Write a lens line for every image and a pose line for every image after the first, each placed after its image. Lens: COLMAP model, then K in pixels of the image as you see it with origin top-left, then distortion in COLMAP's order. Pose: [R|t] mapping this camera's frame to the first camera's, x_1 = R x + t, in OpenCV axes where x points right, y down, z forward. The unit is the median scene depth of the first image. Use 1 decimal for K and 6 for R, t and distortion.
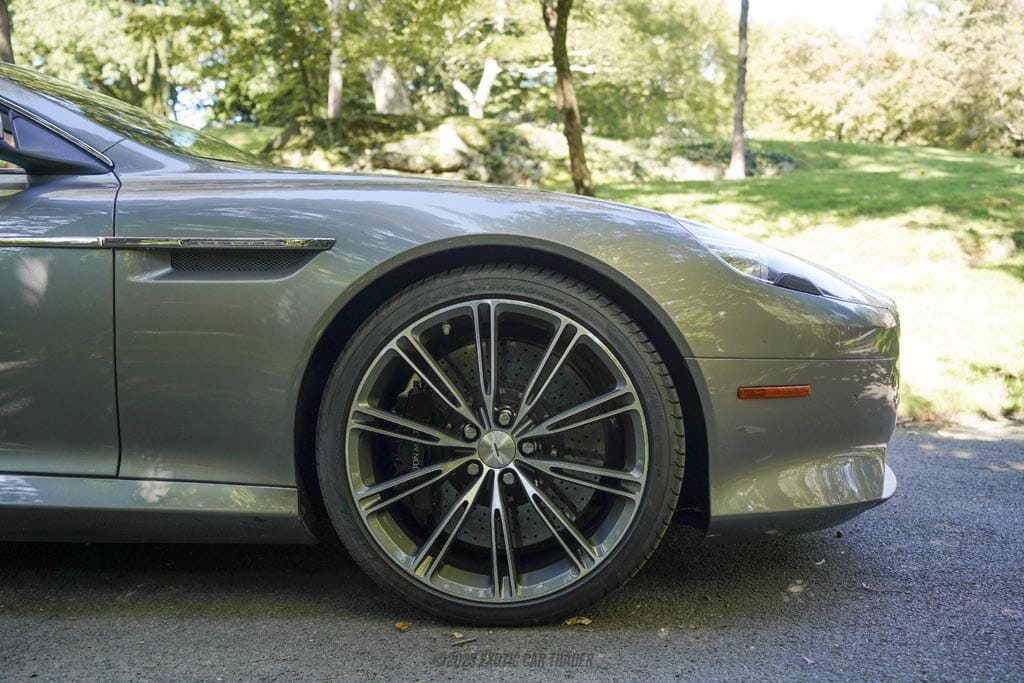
lens RADIAL K [[907.2, 0, 537.0], [0, 907.2, 365.9], [0, 0, 1]] dist [-0.021754, 0.003352]
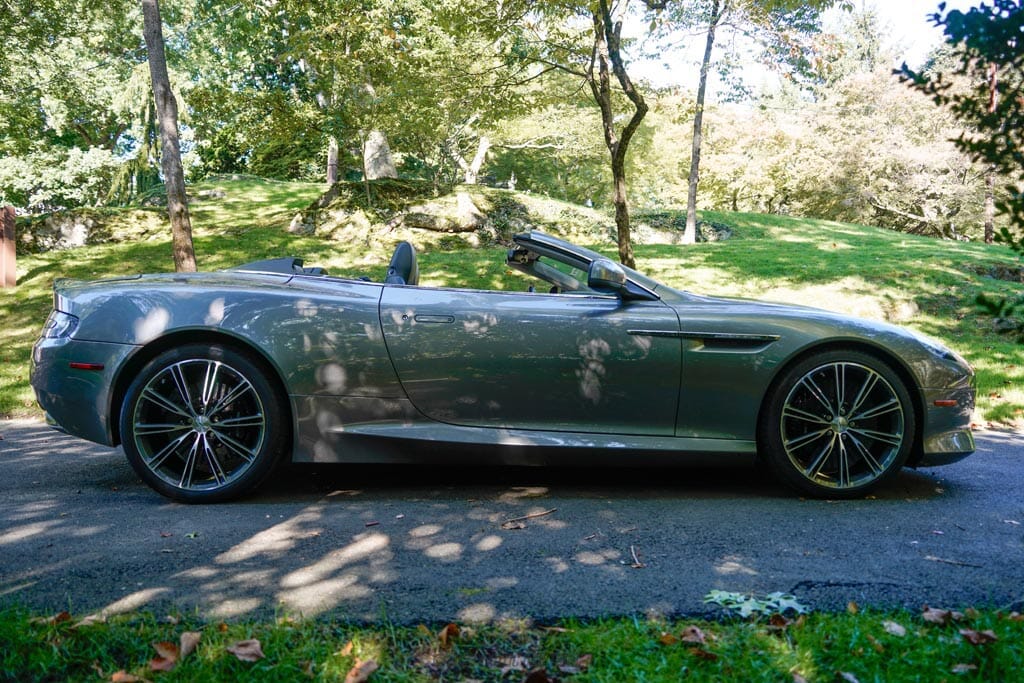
lens RADIAL K [[841.0, 0, 511.3], [0, 841.0, 366.0], [0, 0, 1]] dist [-0.033565, 0.014458]
pose [[0.995272, 0.019679, 0.095116, -0.136784], [-0.016964, 0.999428, -0.029267, 0.001956], [-0.095637, 0.027515, 0.995036, -0.135940]]
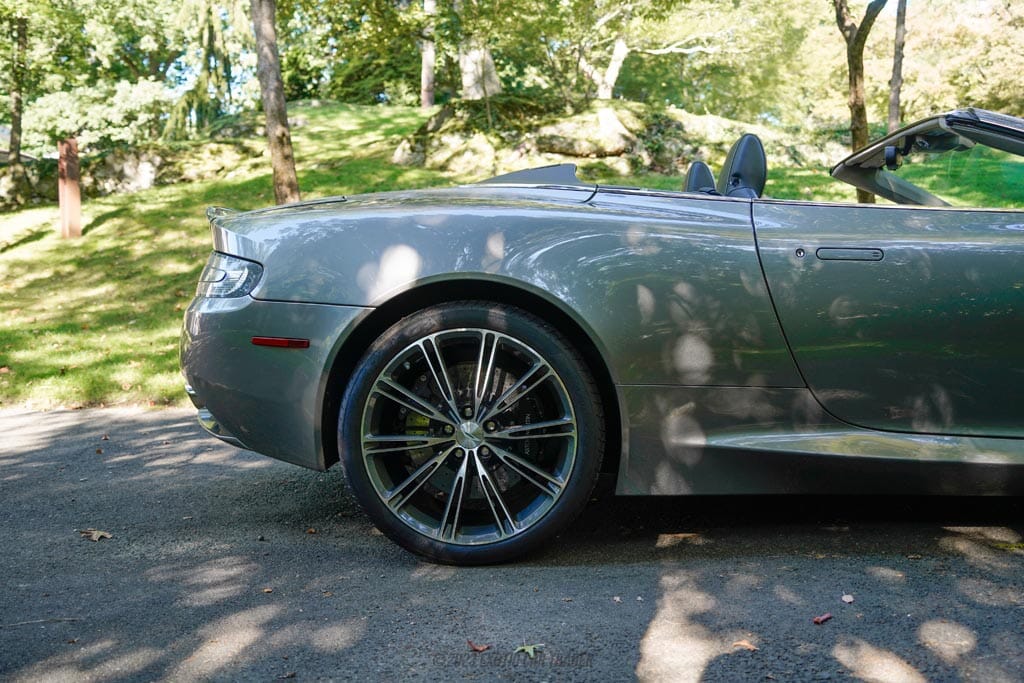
lens RADIAL K [[969.7, 0, 512.0], [0, 969.7, 341.5], [0, 0, 1]] dist [-0.037041, 0.005073]
pose [[0.999992, 0.004035, 0.000747, -0.199198], [-0.004029, 0.999953, -0.008840, -0.002023], [-0.000782, 0.008837, 0.999961, -0.051873]]
